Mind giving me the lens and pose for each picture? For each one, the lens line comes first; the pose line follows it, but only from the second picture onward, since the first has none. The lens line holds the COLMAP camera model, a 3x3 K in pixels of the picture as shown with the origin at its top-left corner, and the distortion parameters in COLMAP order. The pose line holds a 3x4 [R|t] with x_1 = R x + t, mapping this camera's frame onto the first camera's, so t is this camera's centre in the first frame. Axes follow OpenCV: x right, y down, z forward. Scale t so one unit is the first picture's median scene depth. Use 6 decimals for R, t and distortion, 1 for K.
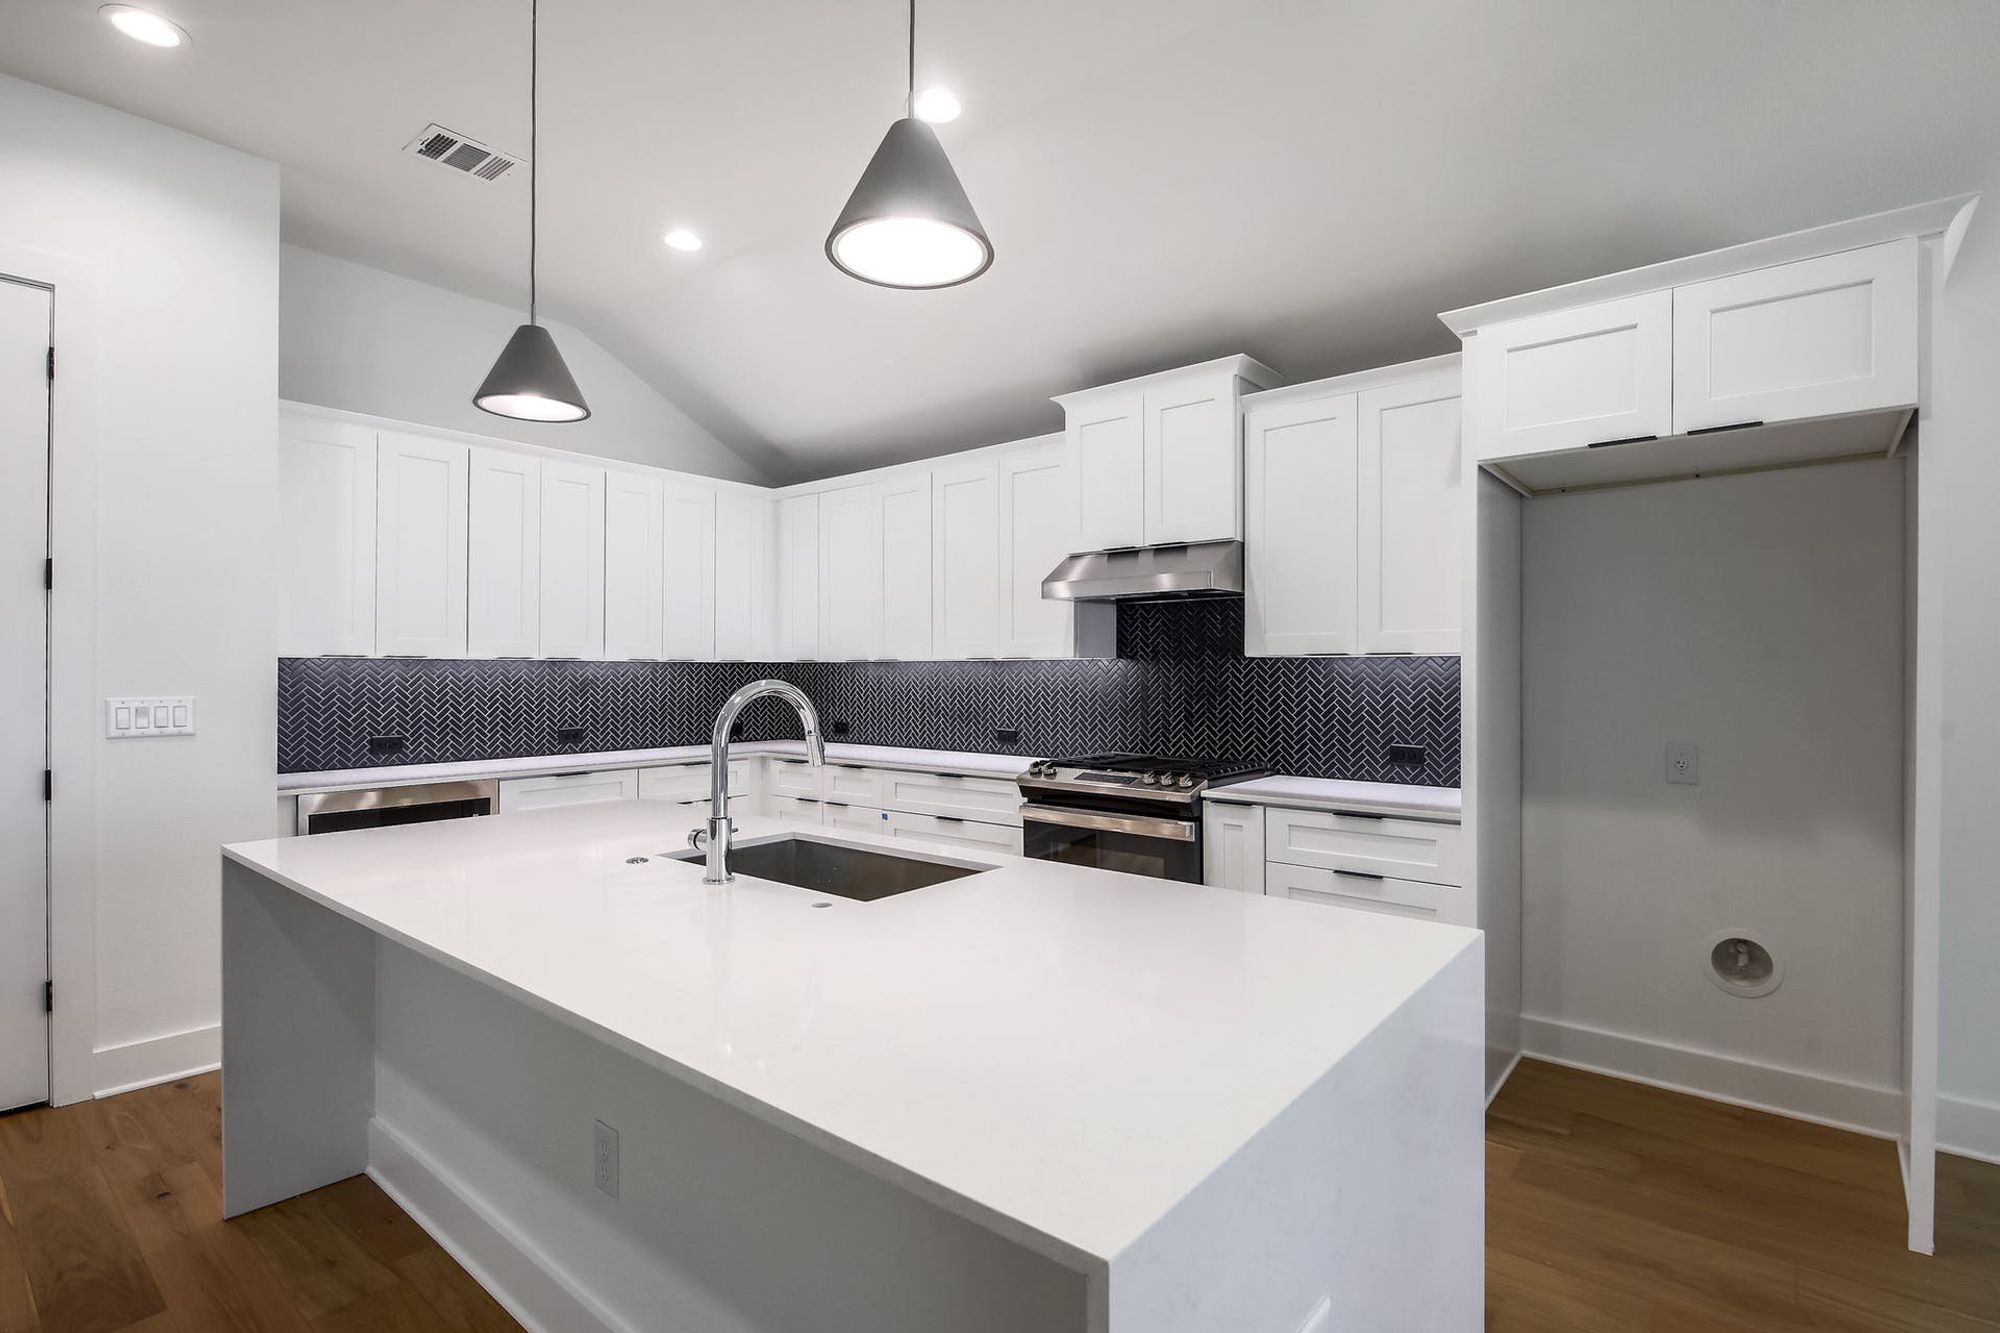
lens RADIAL K [[947.4, 0, 1004.4], [0, 947.4, 675.5], [0, 0, 1]] dist [0.001222, -0.007243]
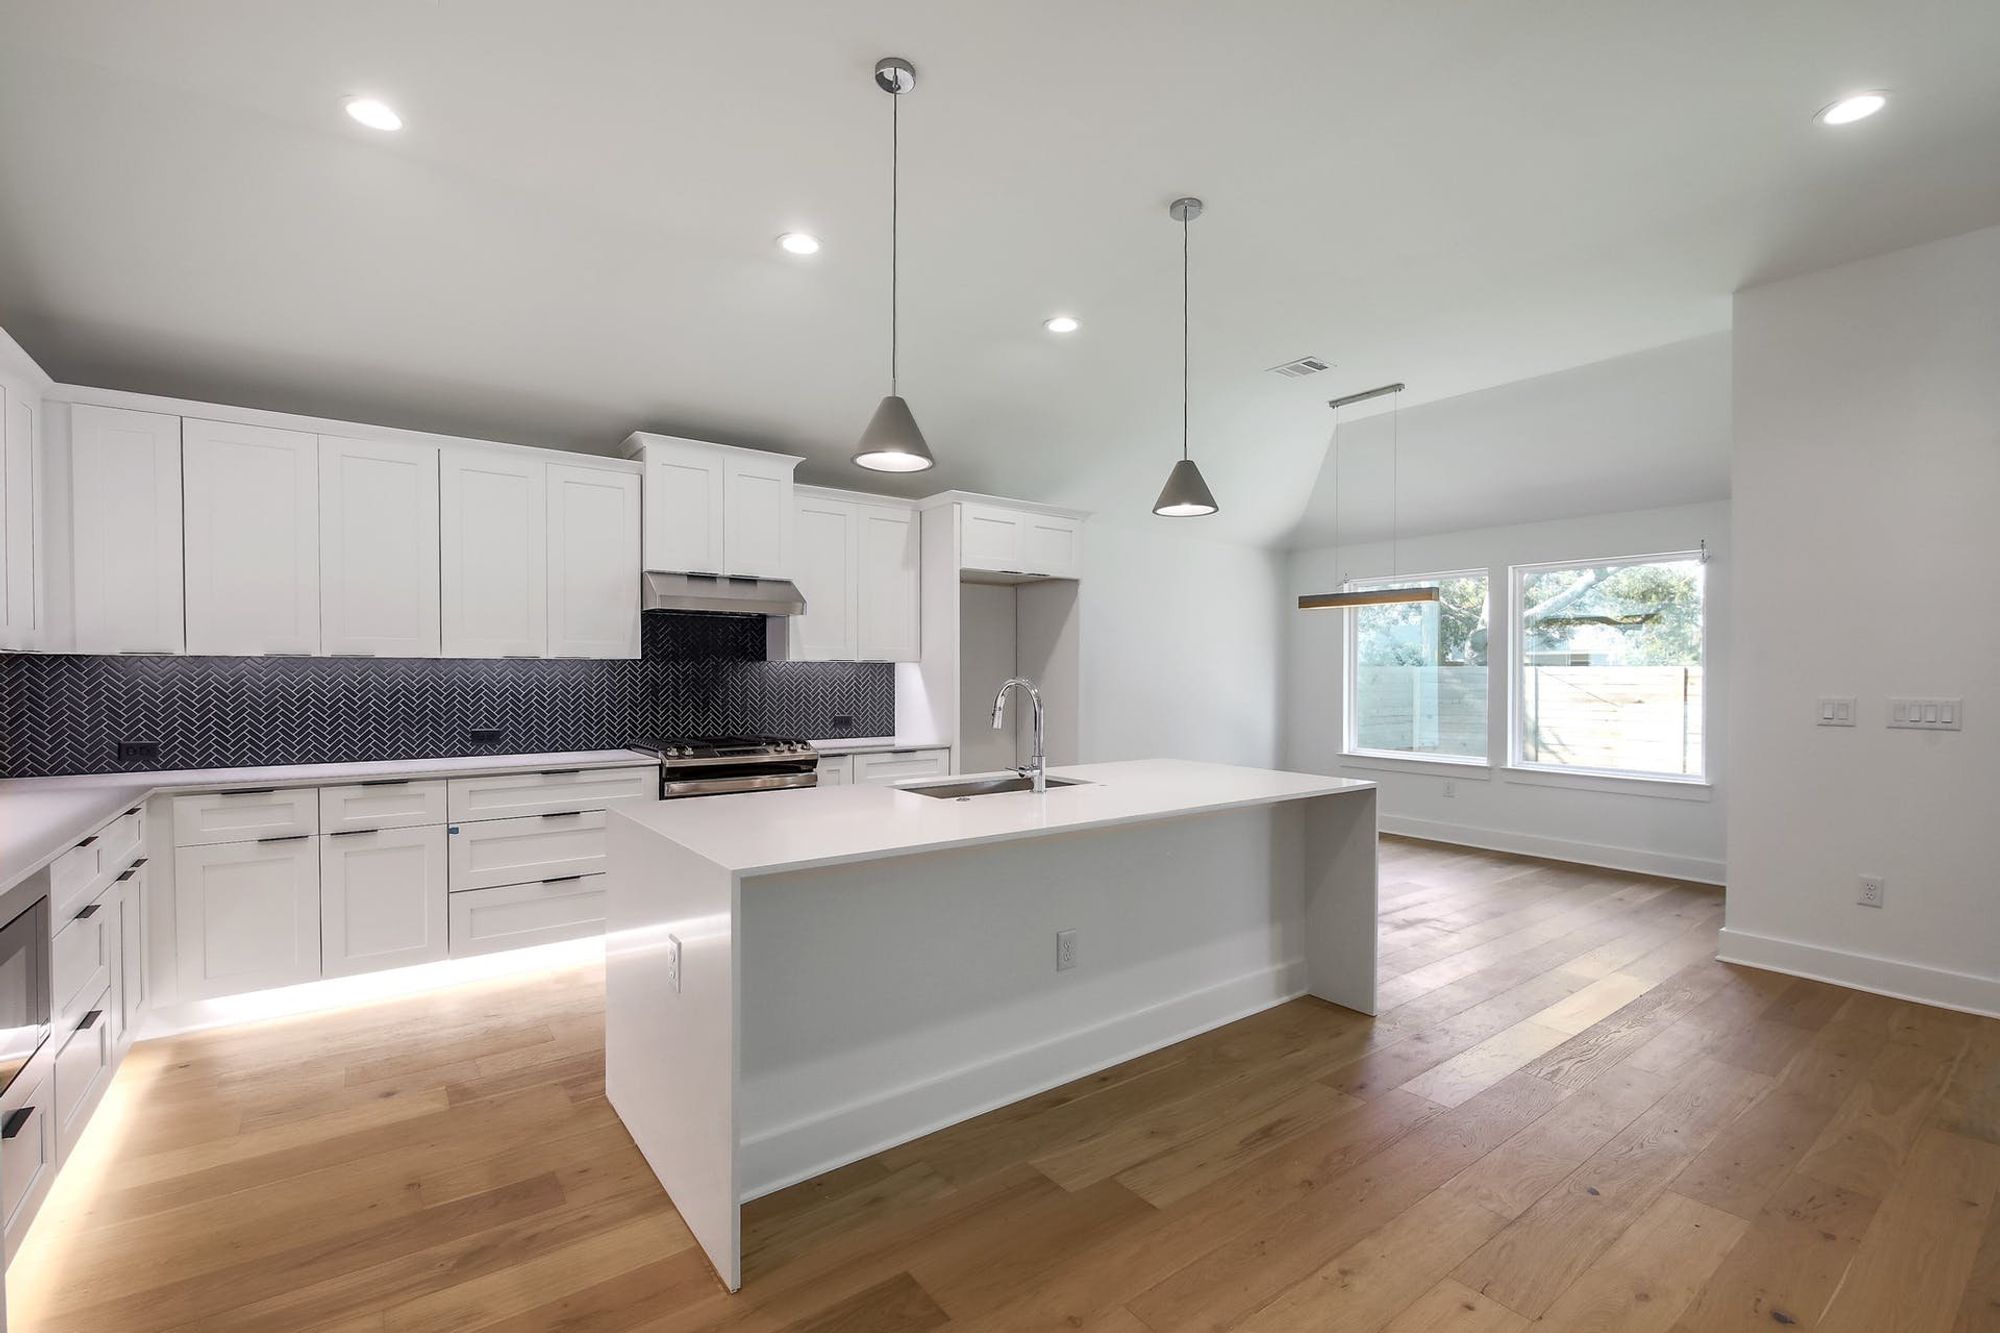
lens RADIAL K [[875.5, 0, 1003.1], [0, 875.5, 681.1], [0, 0, 1]] dist [0.001519, -0.011469]
pose [[0.234598, -0.010034, 0.972041, -1.002580], [0.000035, 0.999947, 0.010313, -0.002458], [-0.972092, -0.002385, 0.234586, 0.363724]]
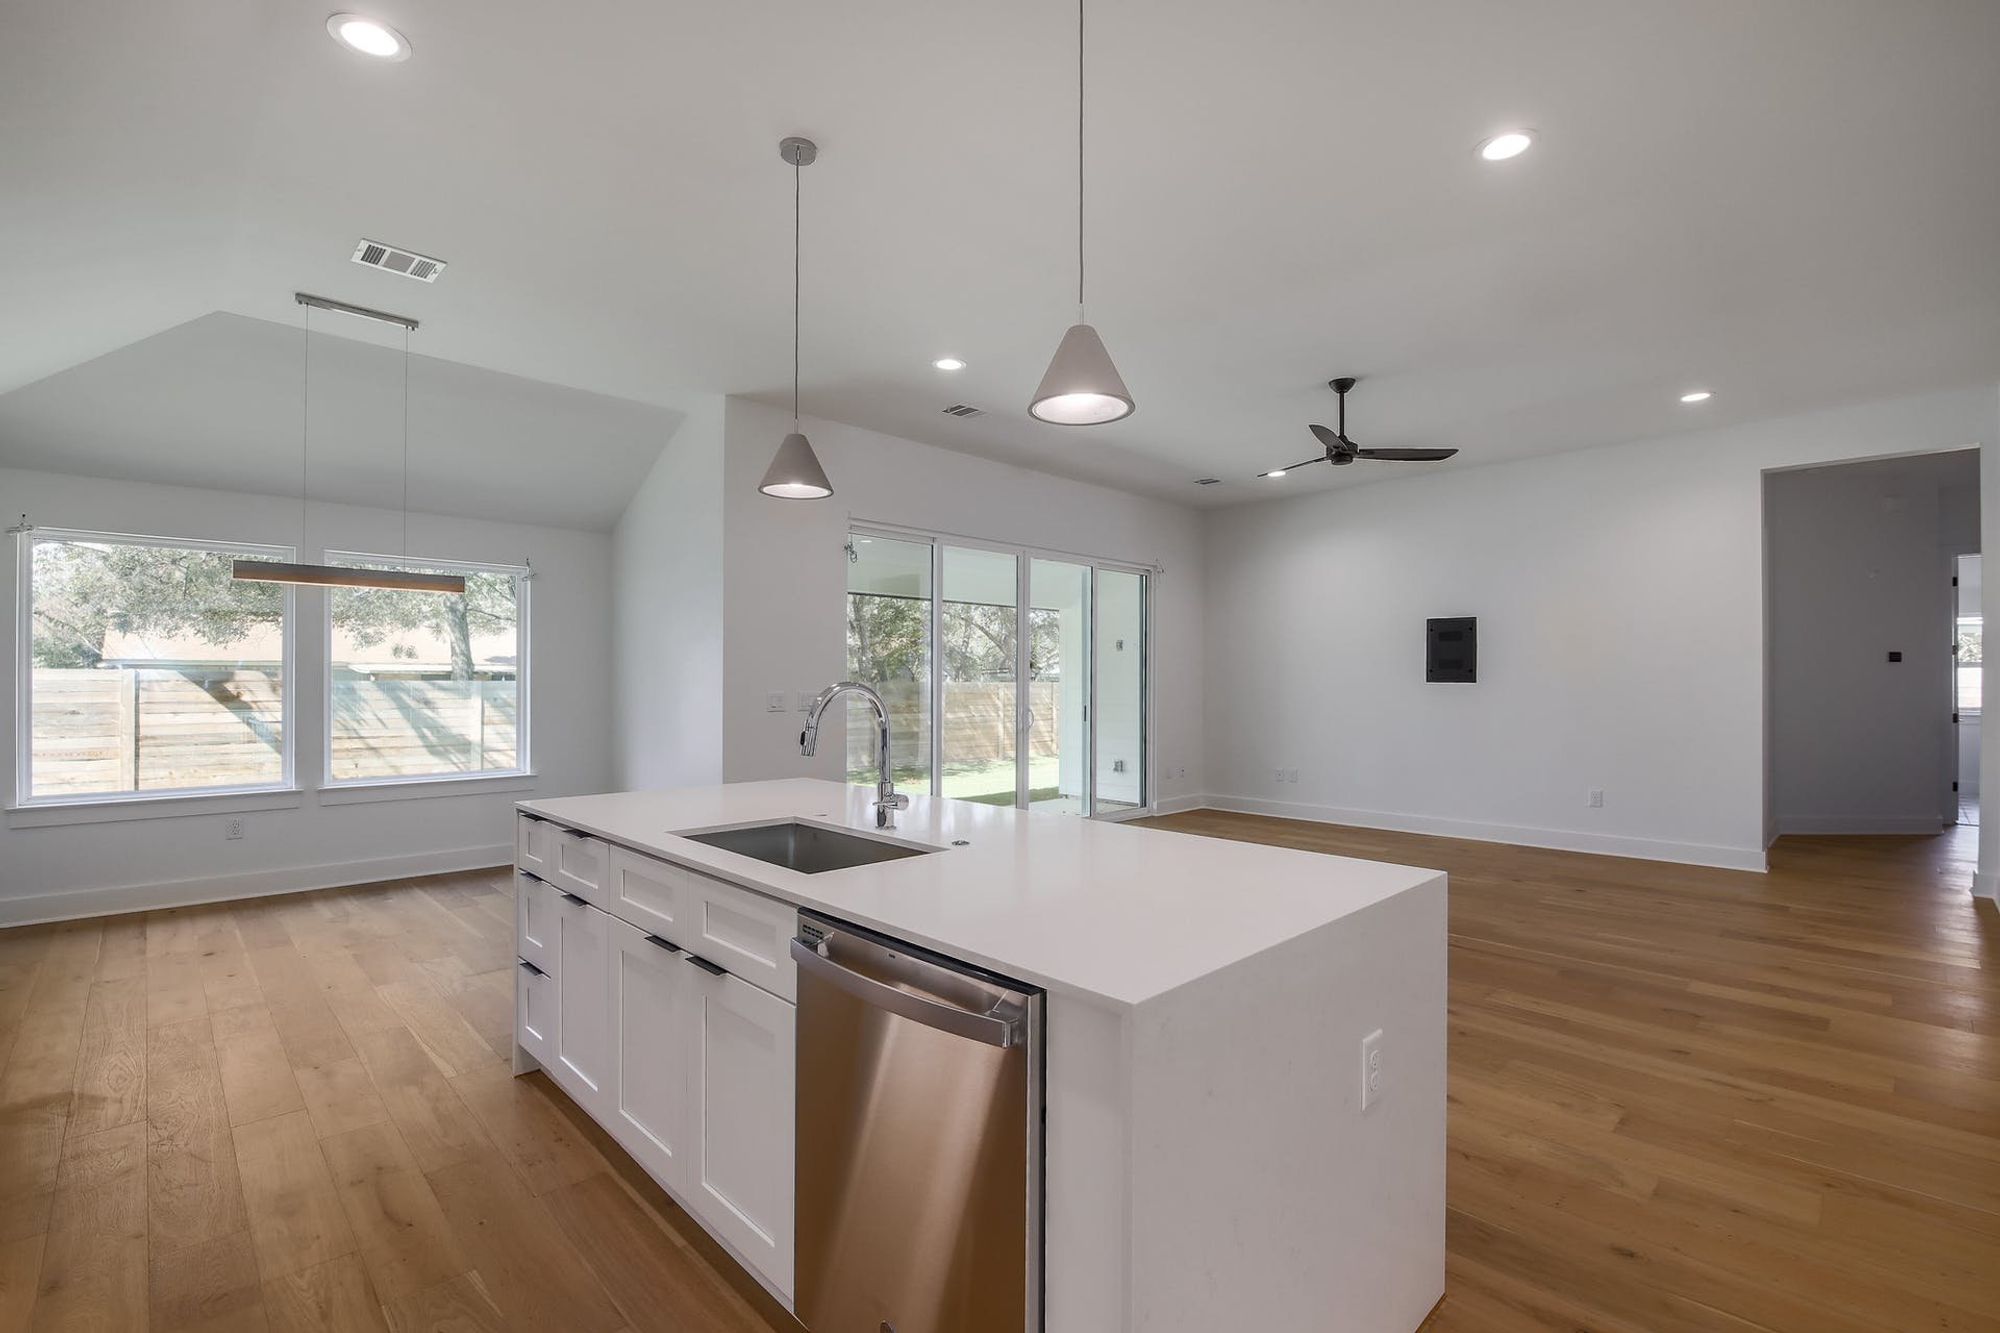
lens RADIAL K [[884.6, 0, 1005.1], [0, 884.6, 674.5], [0, 0, 1]] dist [0.001047, -0.008485]
pose [[-0.994622, -0.002029, 0.103551, -0.325812], [-0.002584, 0.999983, -0.005225, 0.001373], [-0.103539, -0.005464, -0.994610, 1.204537]]
